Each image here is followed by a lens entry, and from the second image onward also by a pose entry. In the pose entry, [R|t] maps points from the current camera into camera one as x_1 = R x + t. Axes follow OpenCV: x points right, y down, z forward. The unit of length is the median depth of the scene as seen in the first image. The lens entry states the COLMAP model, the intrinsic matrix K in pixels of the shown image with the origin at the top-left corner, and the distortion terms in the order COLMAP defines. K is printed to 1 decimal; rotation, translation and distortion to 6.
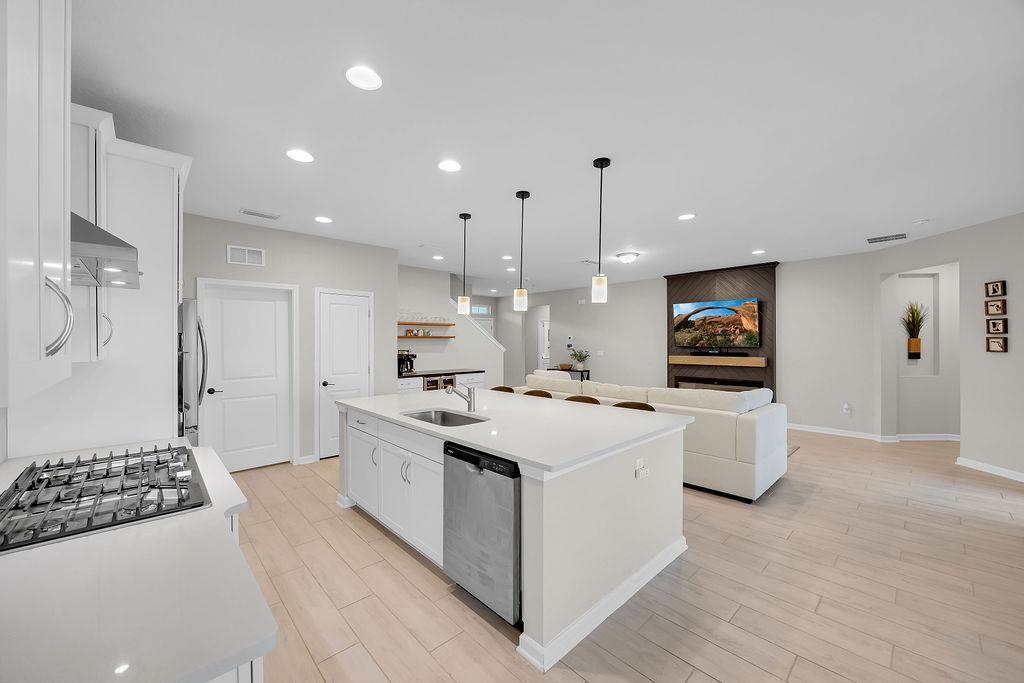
lens RADIAL K [[392.9, 0, 519.5], [0, 392.9, 343.0], [0, 0, 1]] dist [-0.010253, -0.000047]
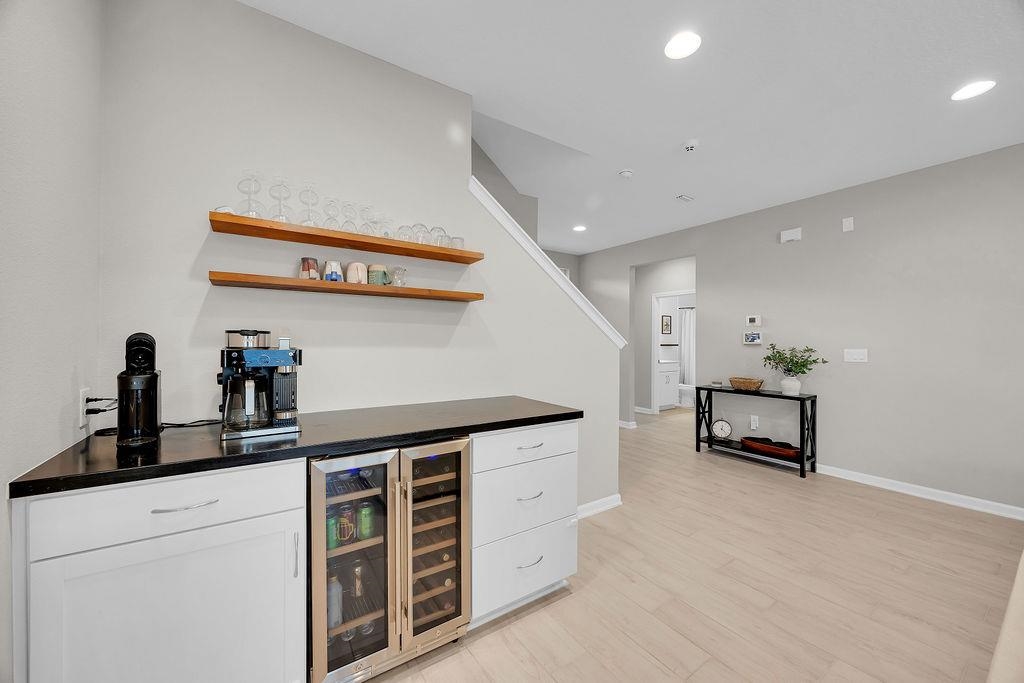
lens RADIAL K [[392.9, 0, 513.8], [0, 392.9, 341.5], [0, 0, 1]] dist [-0.010253, -0.000047]
pose [[0.984628, 0.008787, -0.174444, -0.095846], [-0.009192, 0.999957, -0.001514, 0.022300], [0.174423, 0.003094, 0.984666, 0.775039]]
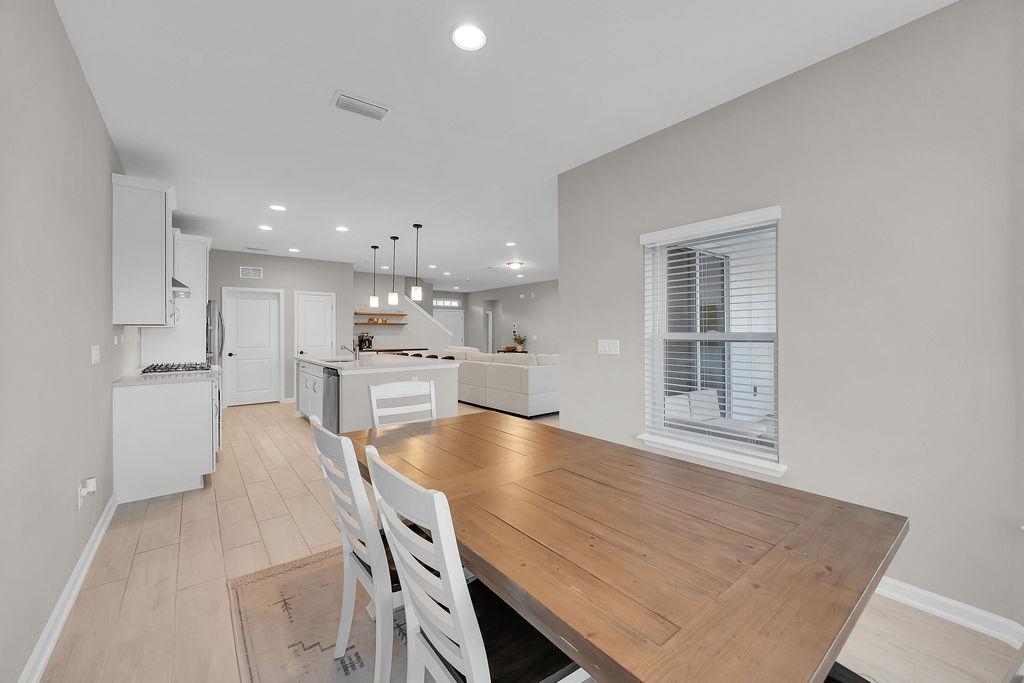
lens RADIAL K [[392.9, 0, 510.8], [0, 392.9, 334.8], [0, 0, 1]] dist [-0.010253, -0.000047]
pose [[0.996303, -0.001622, -0.085891, 0.337550], [0.001461, 0.999997, -0.001939, 0.027503], [0.085894, 0.001807, 0.996303, -0.345344]]
